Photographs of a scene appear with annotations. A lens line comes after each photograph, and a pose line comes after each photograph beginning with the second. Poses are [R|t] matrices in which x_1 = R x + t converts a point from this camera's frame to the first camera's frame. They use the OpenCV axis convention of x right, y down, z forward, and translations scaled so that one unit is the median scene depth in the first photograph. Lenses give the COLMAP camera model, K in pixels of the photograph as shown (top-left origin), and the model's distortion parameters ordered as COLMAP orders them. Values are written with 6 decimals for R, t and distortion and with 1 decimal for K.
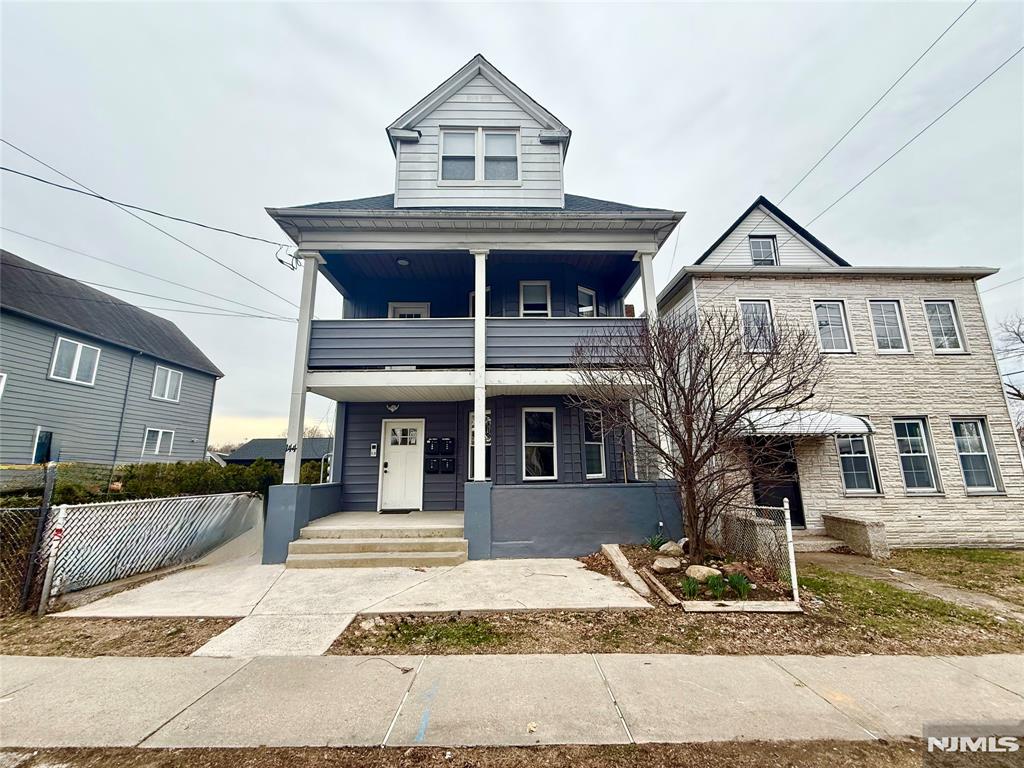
lens RADIAL K [[406.6, 0, 510.0], [0, 406.6, 383.3], [0, 0, 1]] dist [-0.002056, 0.000546]
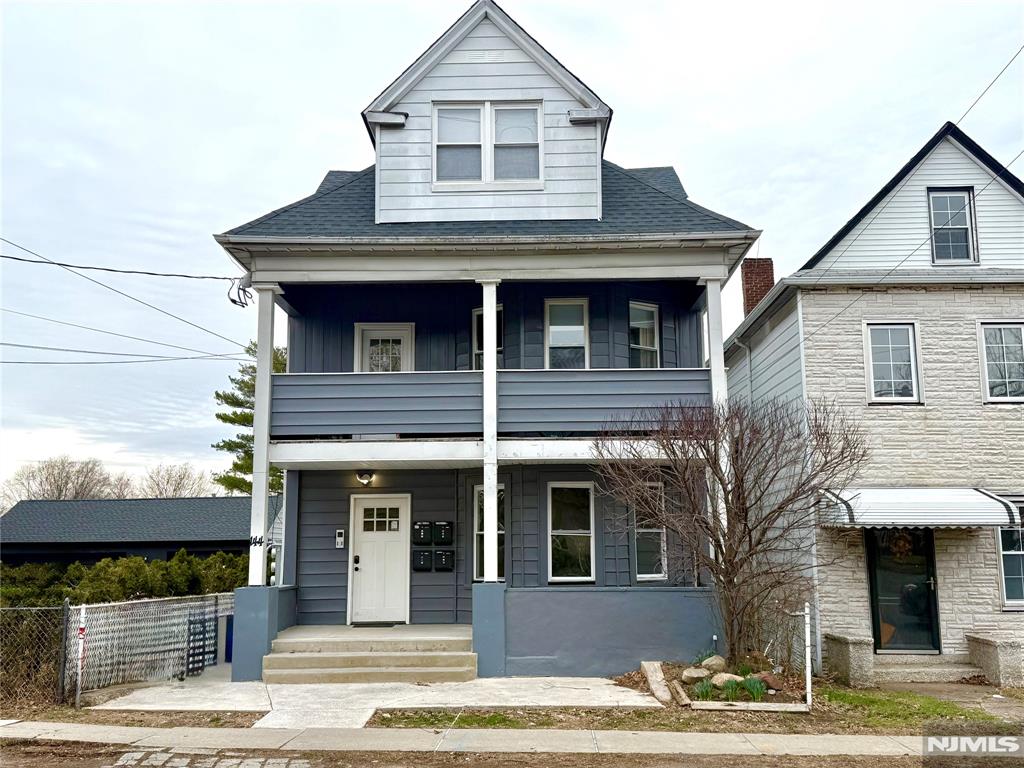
lens RADIAL K [[1035.6, 0, 512.0], [0, 1035.6, 384.0], [0, 0, 1]] dist [0.174360, -0.324430]
pose [[0.999164, -0.002341, -0.040810, 0.045657], [0.004135, 0.999026, 0.043933, -0.209977], [0.040667, -0.044065, 0.998201, -0.903843]]
